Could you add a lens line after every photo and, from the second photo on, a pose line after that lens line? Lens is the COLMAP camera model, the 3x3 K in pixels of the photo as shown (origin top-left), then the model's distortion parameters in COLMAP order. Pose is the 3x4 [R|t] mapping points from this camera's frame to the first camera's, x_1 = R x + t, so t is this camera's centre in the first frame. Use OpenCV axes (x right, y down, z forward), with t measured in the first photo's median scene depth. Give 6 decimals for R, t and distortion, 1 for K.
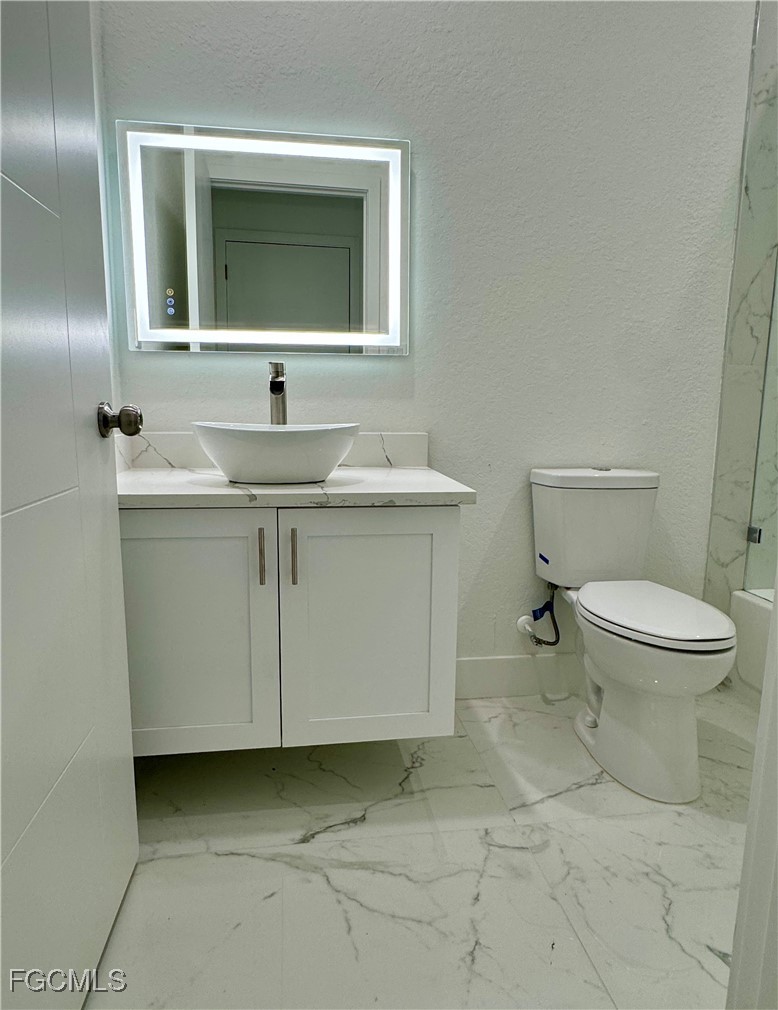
lens RADIAL K [[631.9, 0, 389.0], [0, 631.9, 505.0], [0, 0, 1]] dist [0.001551, 0.000291]
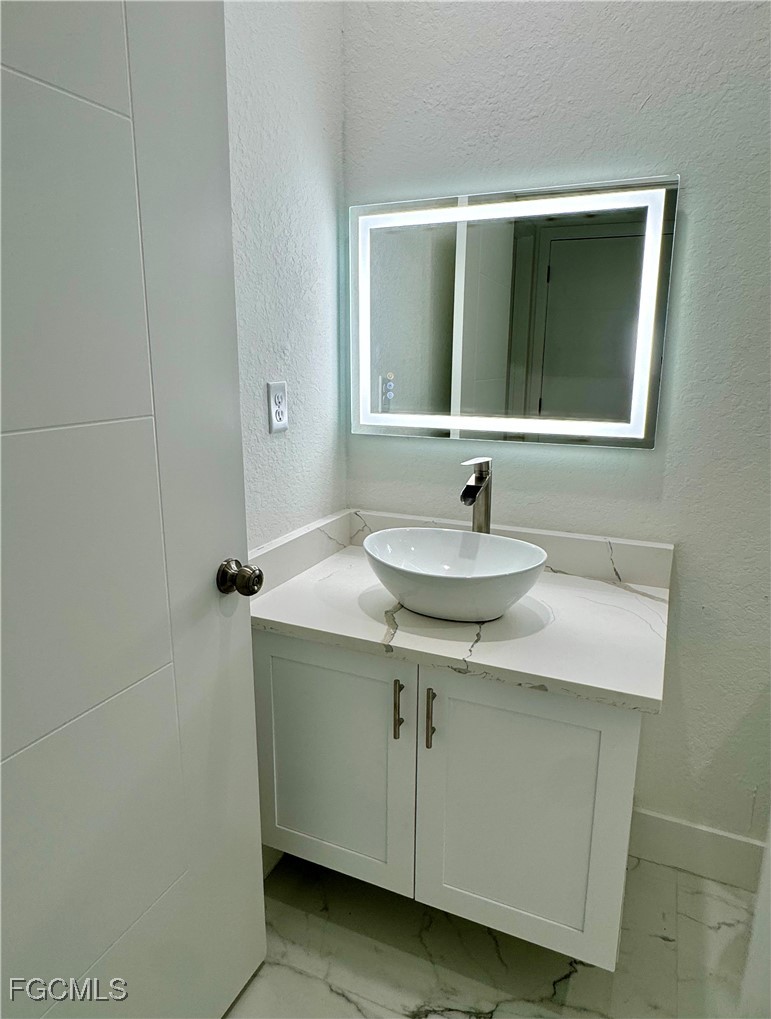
lens RADIAL K [[631.7, 0, 385.5], [0, 631.7, 509.5], [0, 0, 1]] dist [0.000935, 0.000695]
pose [[0.849094, 0.114970, -0.515578, 0.178428], [-0.084256, 0.993009, 0.082674, -0.223465], [0.521479, -0.026757, 0.852845, 0.172150]]
